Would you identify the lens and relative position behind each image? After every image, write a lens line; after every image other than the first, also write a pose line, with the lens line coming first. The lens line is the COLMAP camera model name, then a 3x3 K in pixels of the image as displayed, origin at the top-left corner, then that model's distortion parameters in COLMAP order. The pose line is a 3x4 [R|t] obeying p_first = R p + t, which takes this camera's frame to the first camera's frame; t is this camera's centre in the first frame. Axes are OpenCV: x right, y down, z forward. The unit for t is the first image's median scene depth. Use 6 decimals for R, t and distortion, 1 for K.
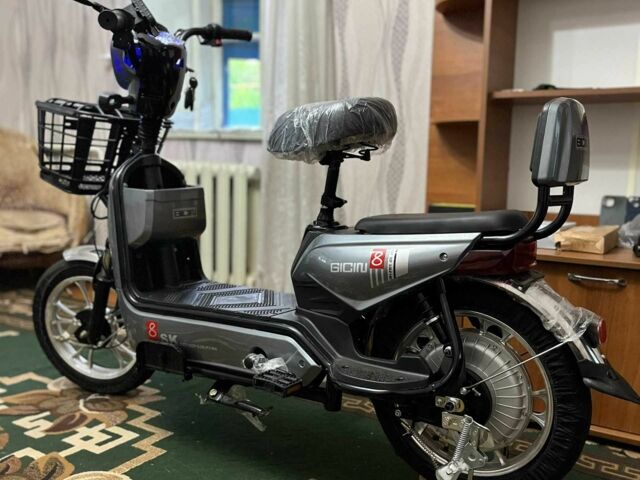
lens RADIAL K [[661.5, 0, 321.6], [0, 661.5, 242.4], [0, 0, 1]] dist [0.049599, -0.018449]
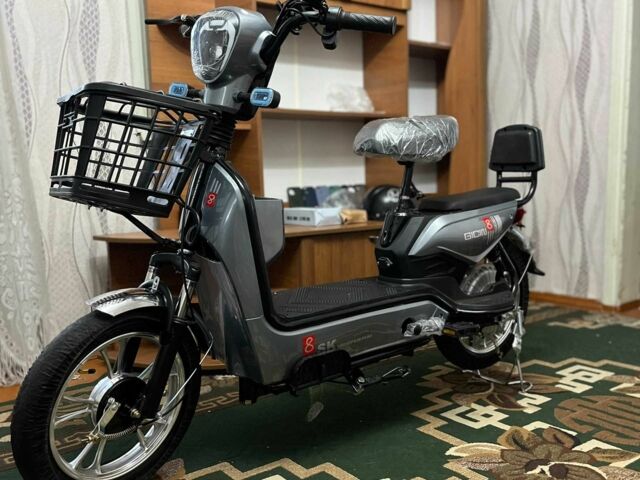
lens RADIAL K [[661.5, 0, 321.6], [0, 661.5, 242.4], [0, 0, 1]] dist [0.049599, -0.018449]
pose [[0.311456, -0.130902, 0.941201, -1.107373], [0.141633, 0.985798, 0.090236, -0.094172], [-0.939646, 0.105201, 0.325573, 0.653507]]
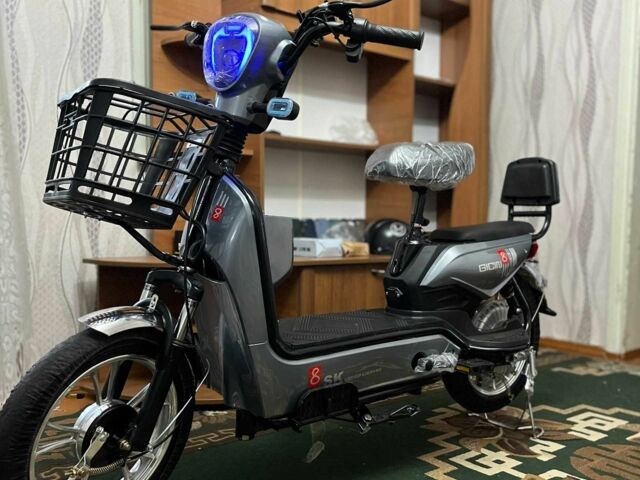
lens RADIAL K [[661.5, 0, 321.6], [0, 661.5, 242.4], [0, 0, 1]] dist [0.049599, -0.018449]
pose [[0.294695, -0.056427, 0.953924, -1.063358], [0.105295, 0.994094, 0.026274, -0.064809], [-0.949773, 0.092700, 0.298896, 0.707579]]
